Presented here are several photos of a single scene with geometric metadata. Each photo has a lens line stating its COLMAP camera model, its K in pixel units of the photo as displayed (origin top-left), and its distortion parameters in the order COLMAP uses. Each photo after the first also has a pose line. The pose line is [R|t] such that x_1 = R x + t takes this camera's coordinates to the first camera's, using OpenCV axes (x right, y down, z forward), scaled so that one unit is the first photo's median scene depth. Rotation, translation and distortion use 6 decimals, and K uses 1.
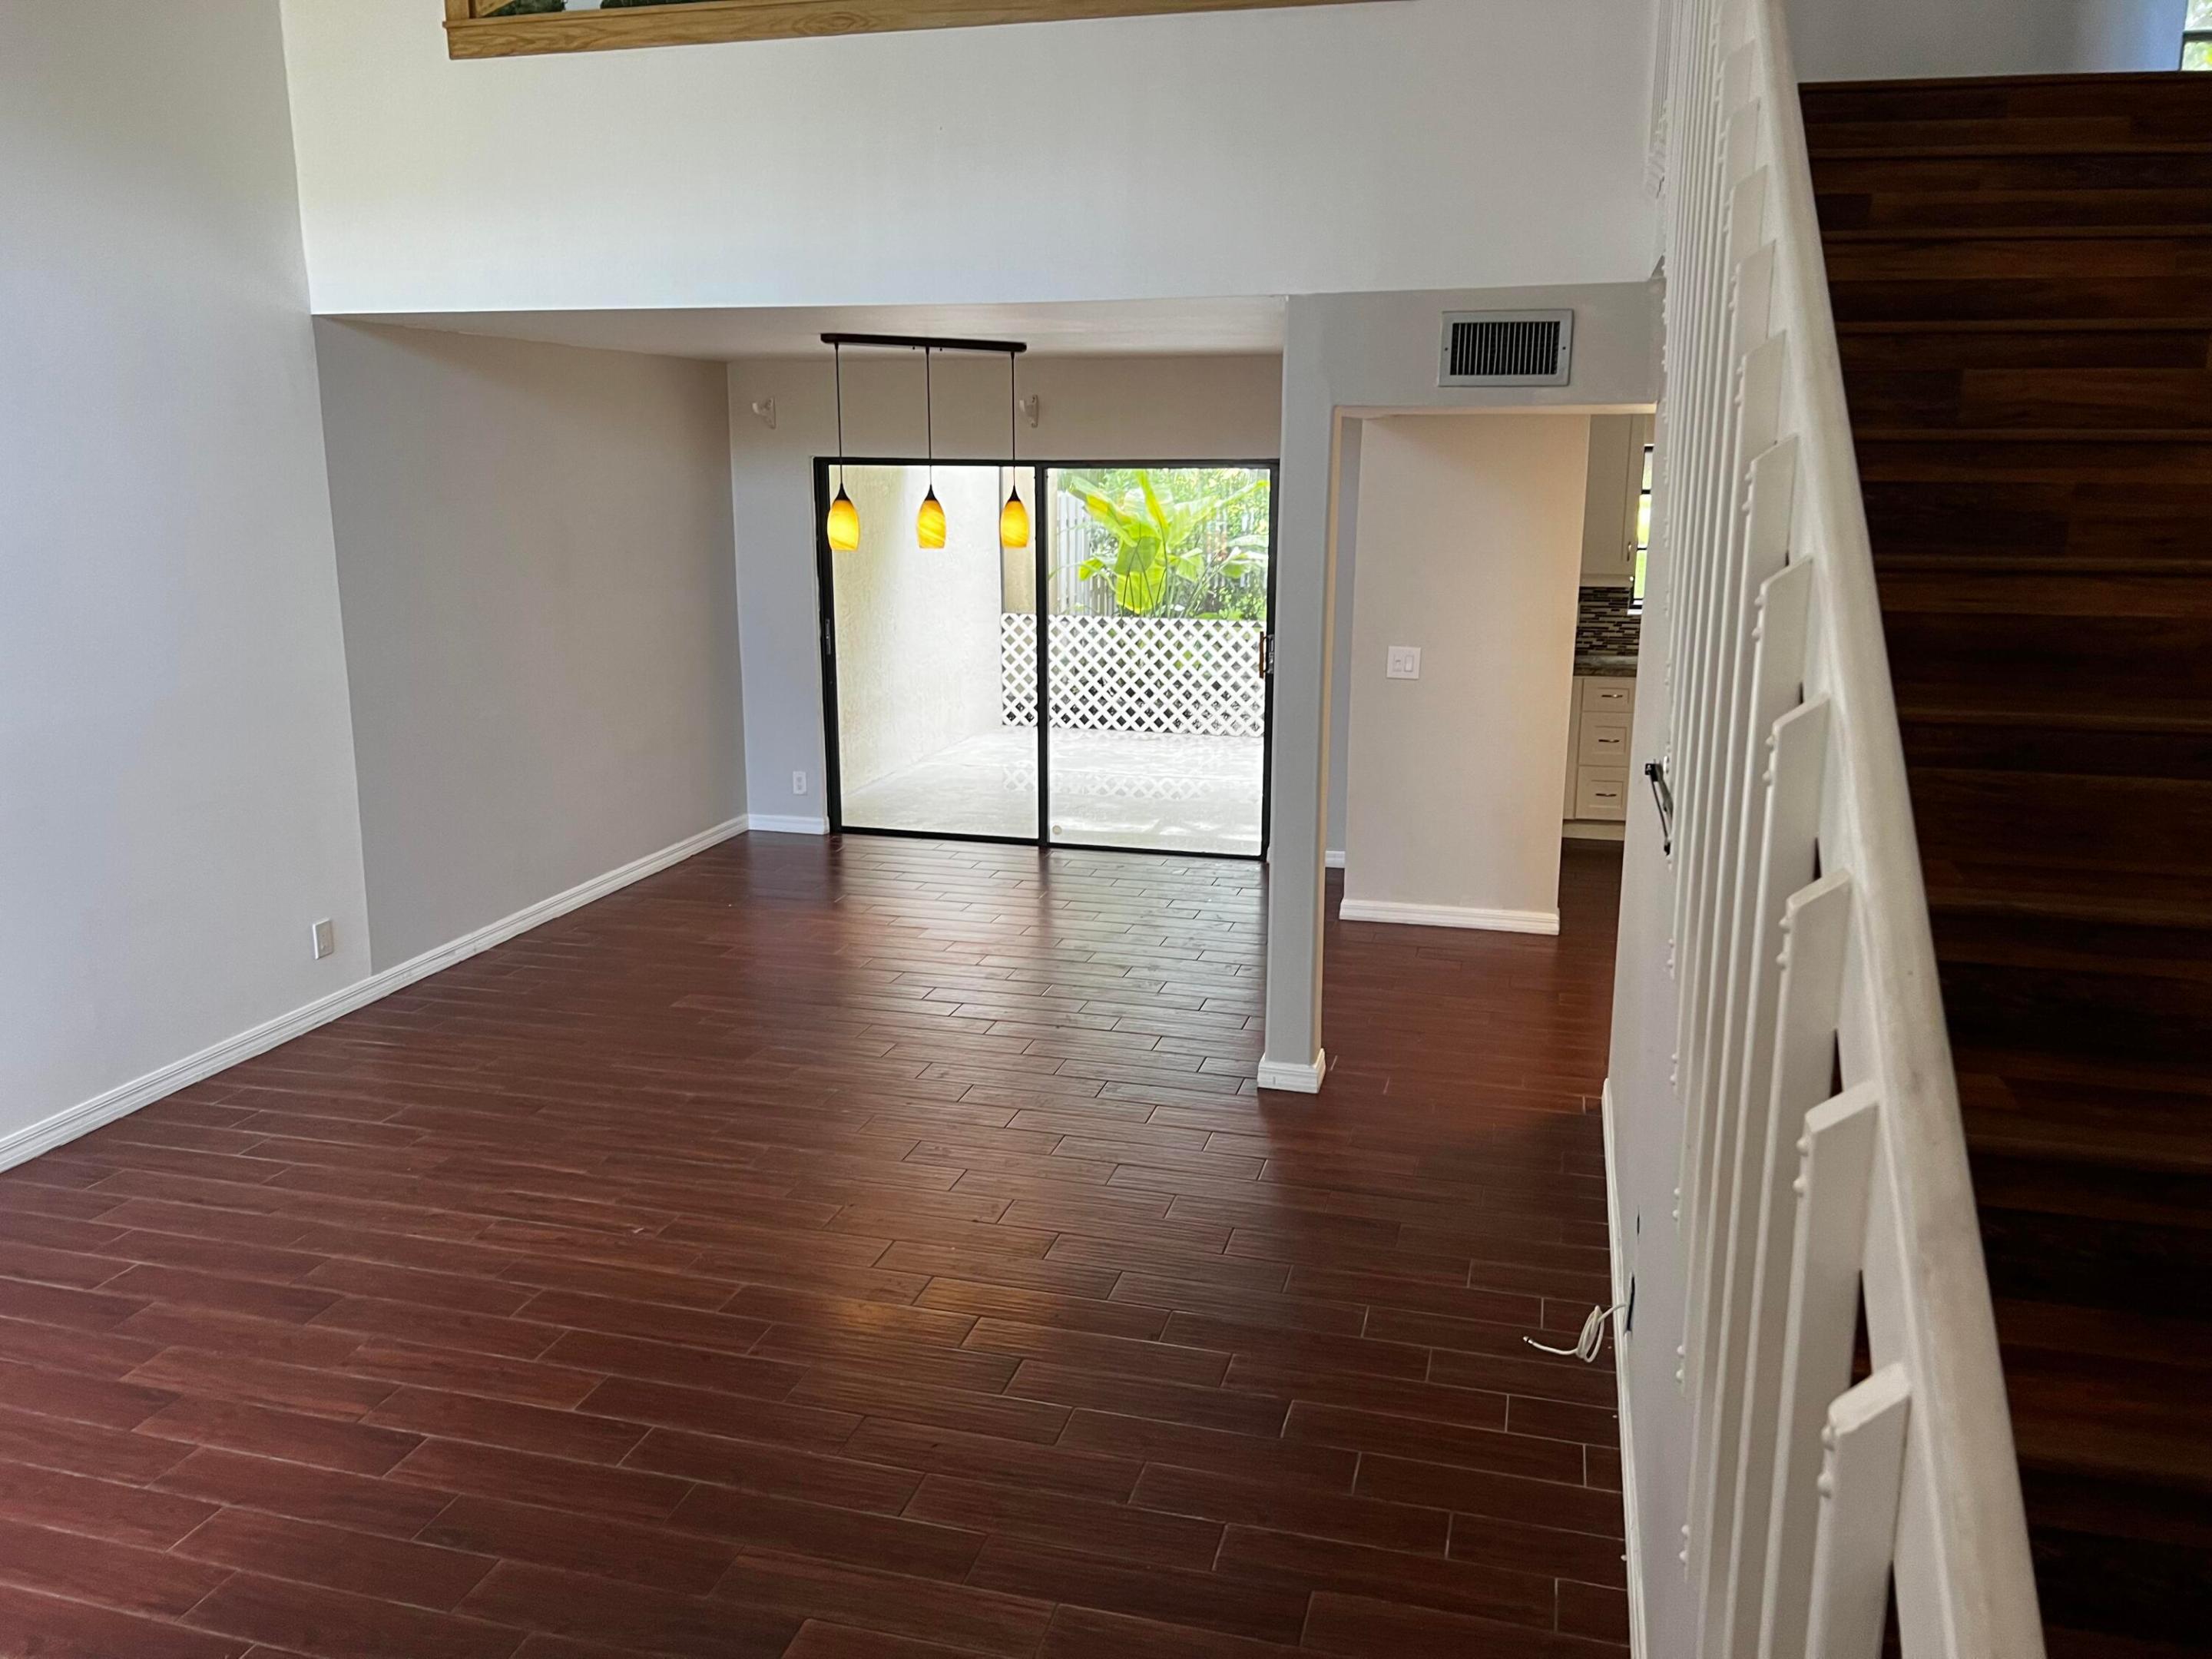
lens RADIAL K [[1659.2, 0, 1114.9], [0, 1659.2, 816.3], [0, 0, 1]] dist [0.049775, -0.070671]
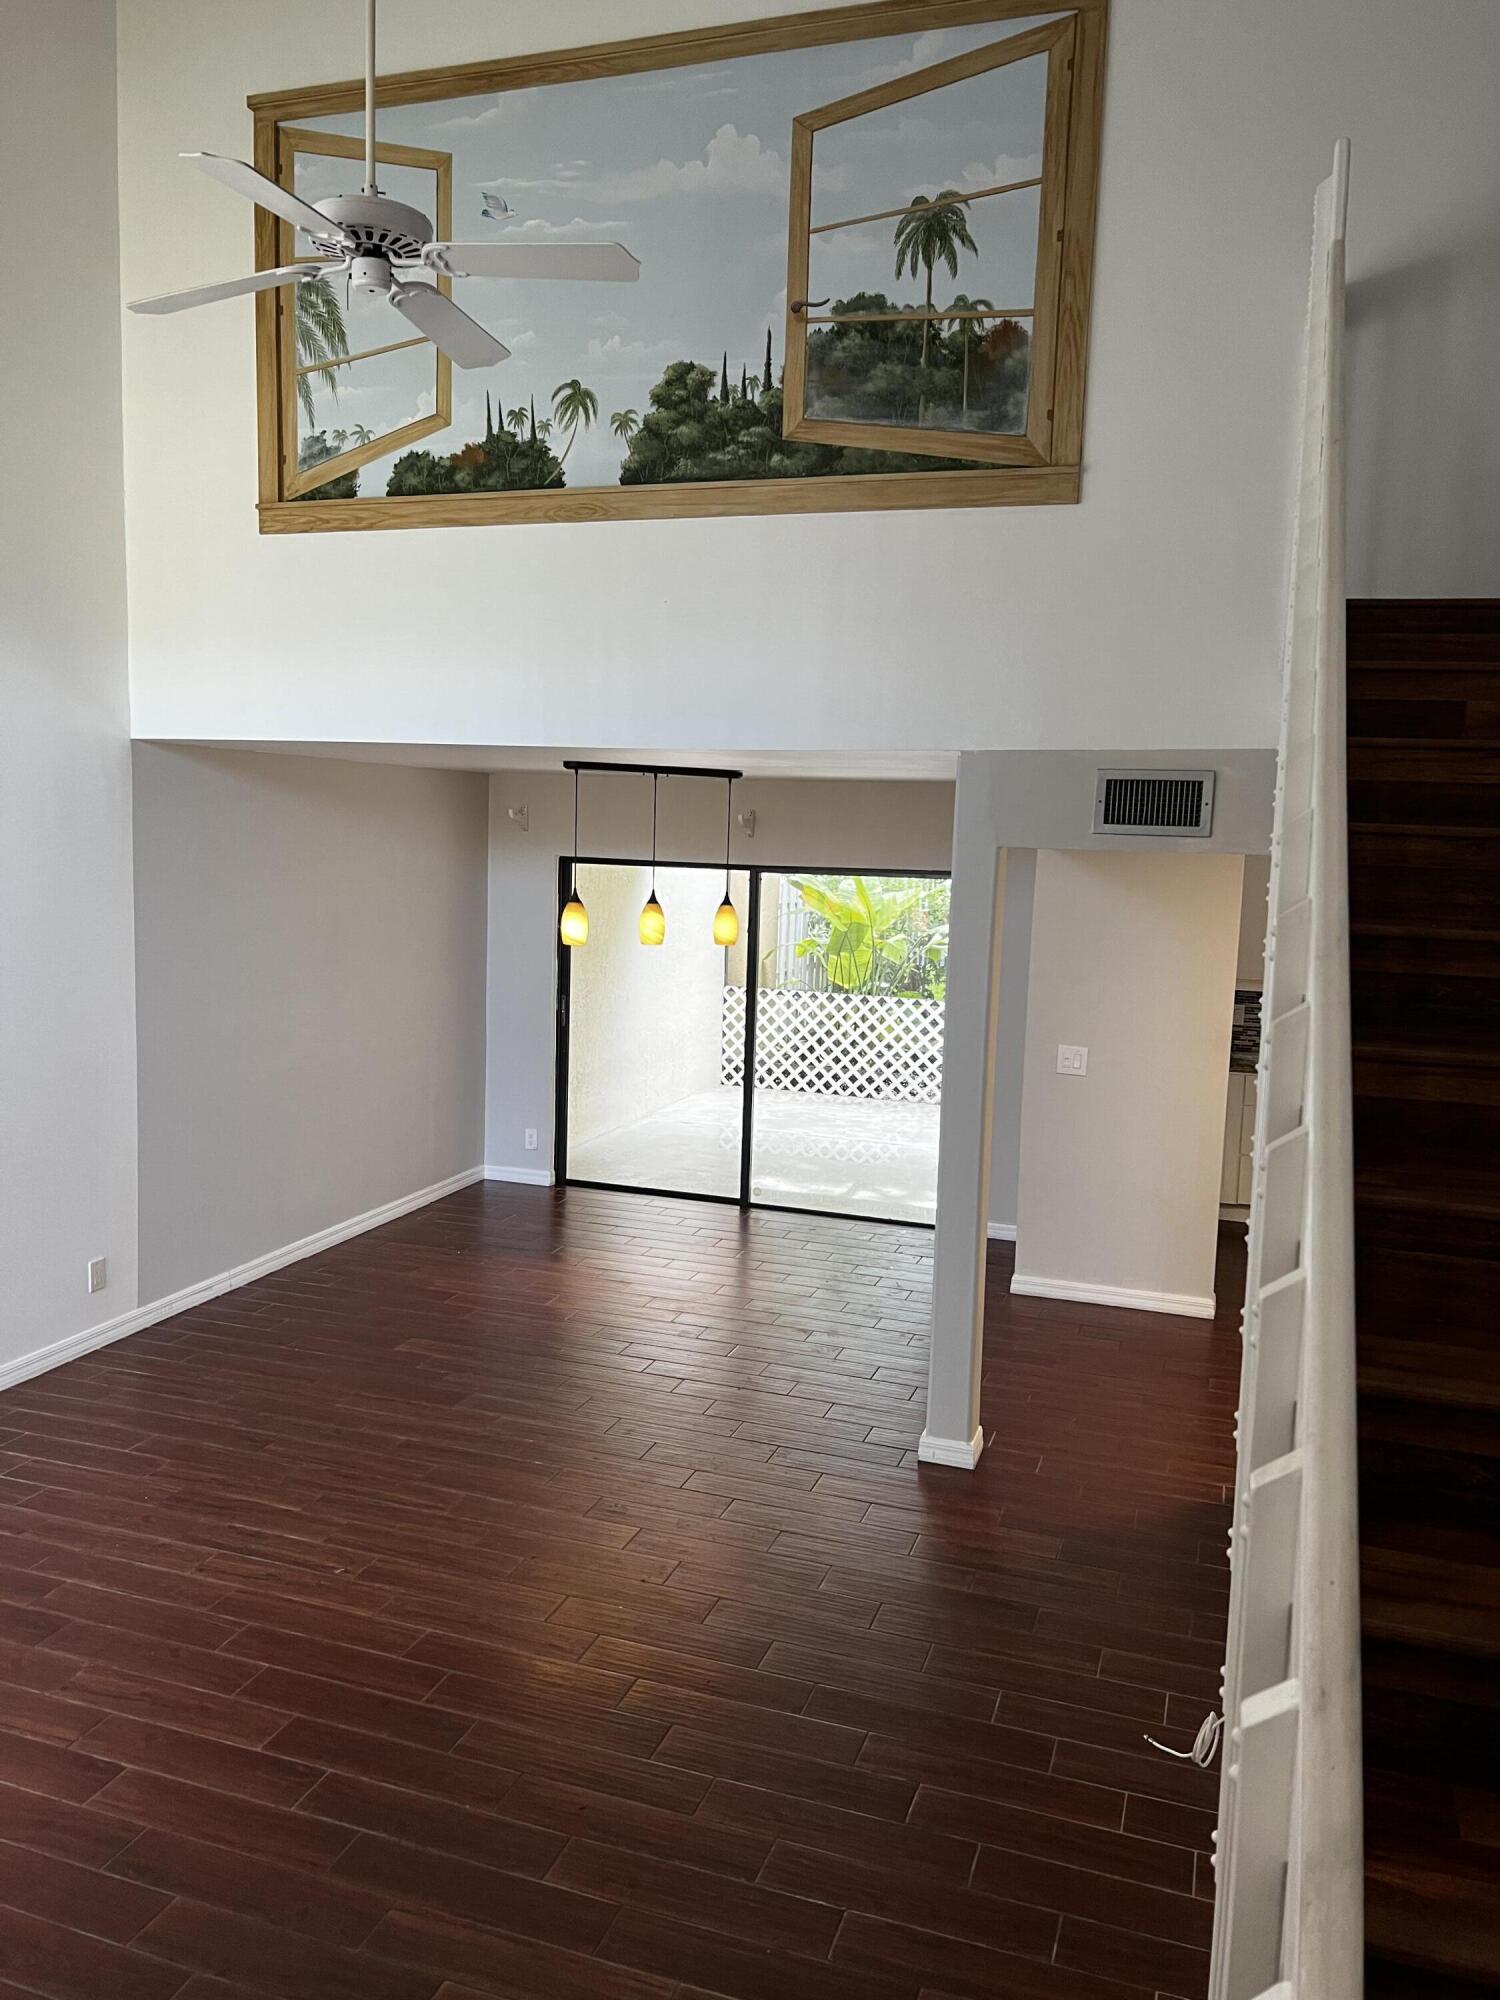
lens RADIAL K [[1500.2, 0, 743.6], [0, 1500.2, 1002.5], [0, 0, 1]] dist [0.049775, -0.070671]
pose [[0.997162, 0.035874, -0.066185, 0.027528], [-0.042125, 0.994526, -0.095619, -0.034081], [0.062393, 0.098135, 0.993215, -0.009456]]
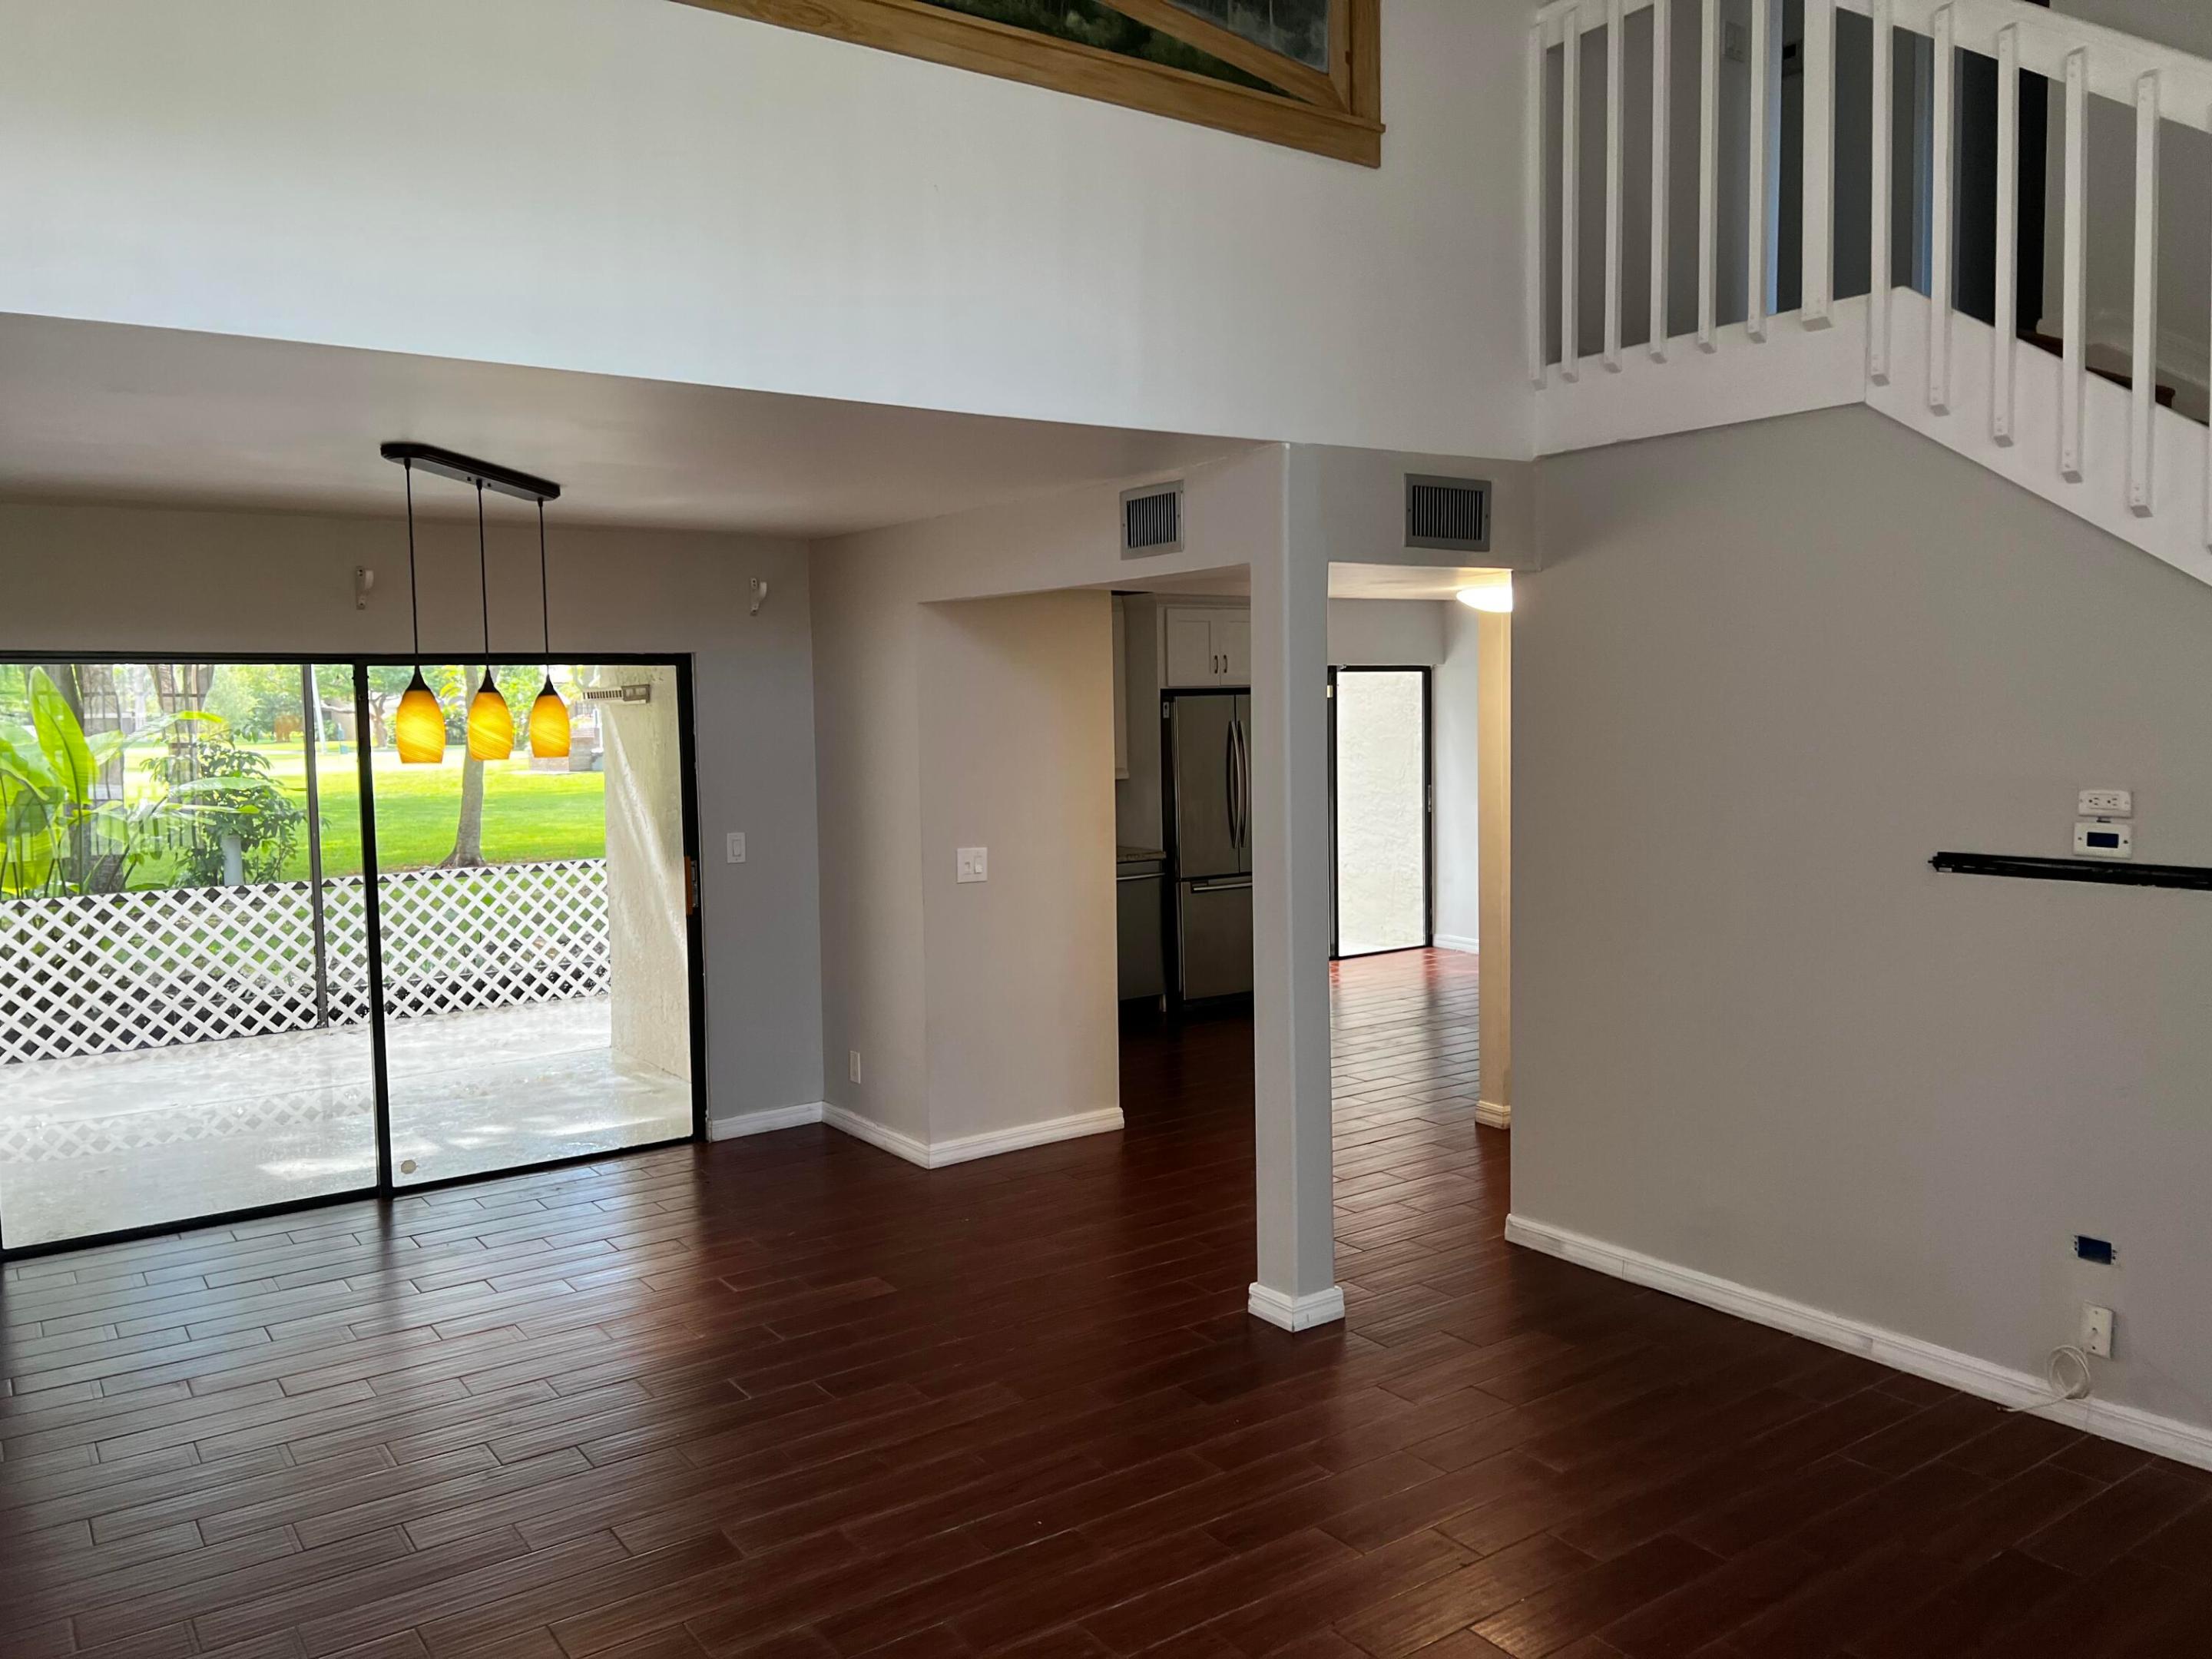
lens RADIAL K [[1659.2, 0, 1096.5], [0, 1659.2, 809.3], [0, 0, 1]] dist [0.049775, -0.070671]
pose [[0.640092, -0.062789, 0.765728, -0.627605], [0.181975, 0.980685, -0.071703, -0.058838], [-0.746437, 0.185240, 0.639155, 0.479635]]
